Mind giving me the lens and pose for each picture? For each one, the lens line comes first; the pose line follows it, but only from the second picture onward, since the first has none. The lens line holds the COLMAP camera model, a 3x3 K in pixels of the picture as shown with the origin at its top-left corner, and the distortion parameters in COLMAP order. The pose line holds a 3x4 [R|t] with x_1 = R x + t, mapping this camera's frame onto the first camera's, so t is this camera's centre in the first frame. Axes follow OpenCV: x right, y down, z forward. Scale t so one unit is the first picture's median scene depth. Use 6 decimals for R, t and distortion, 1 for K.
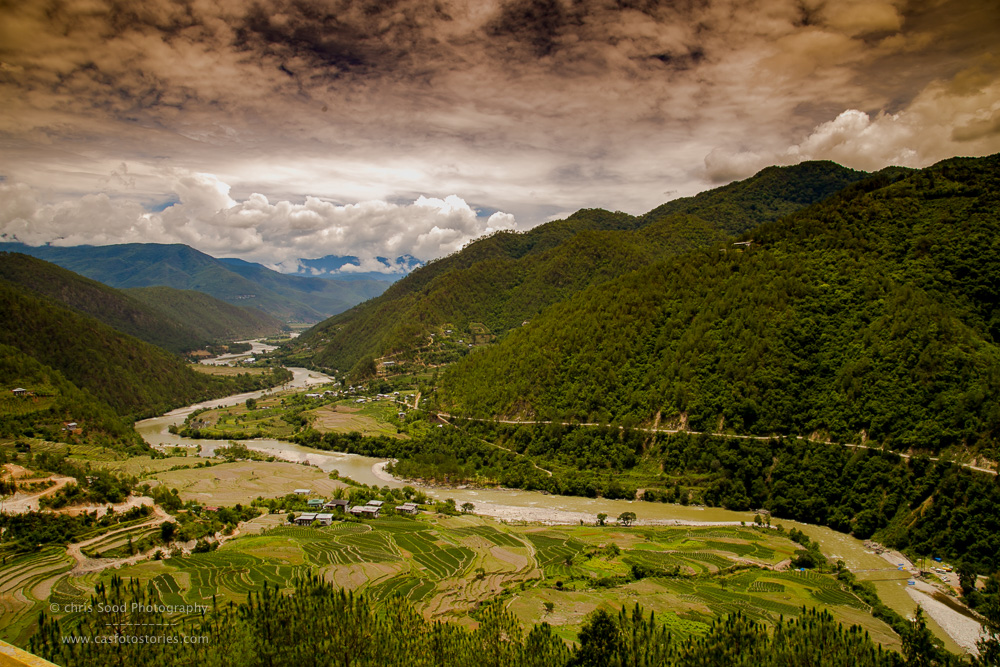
lens RADIAL K [[691.1, 0, 500.0], [0, 691.1, 333.5], [0, 0, 1]] dist [-0.125543, 0.071438]
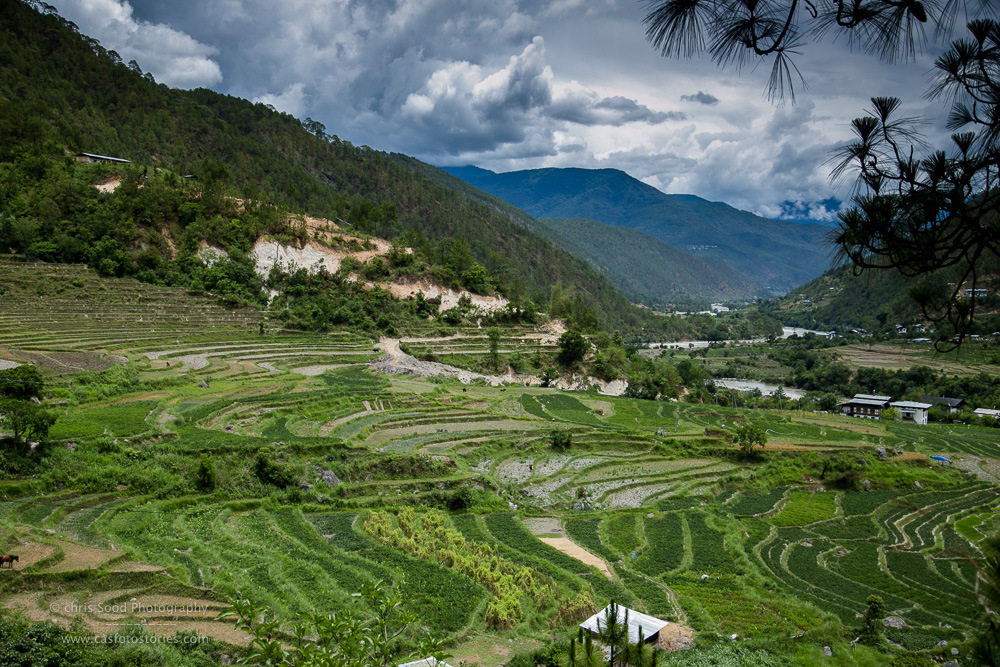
lens RADIAL K [[1009.5, 0, 500.0], [0, 1009.5, 333.5], [0, 0, 1]] dist [0.064956, 0.002247]
pose [[0.855052, 0.036790, -0.517236, -0.114616], [-0.054709, 0.998313, -0.019432, 0.193849], [0.515649, 0.044913, 0.855622, 0.240946]]
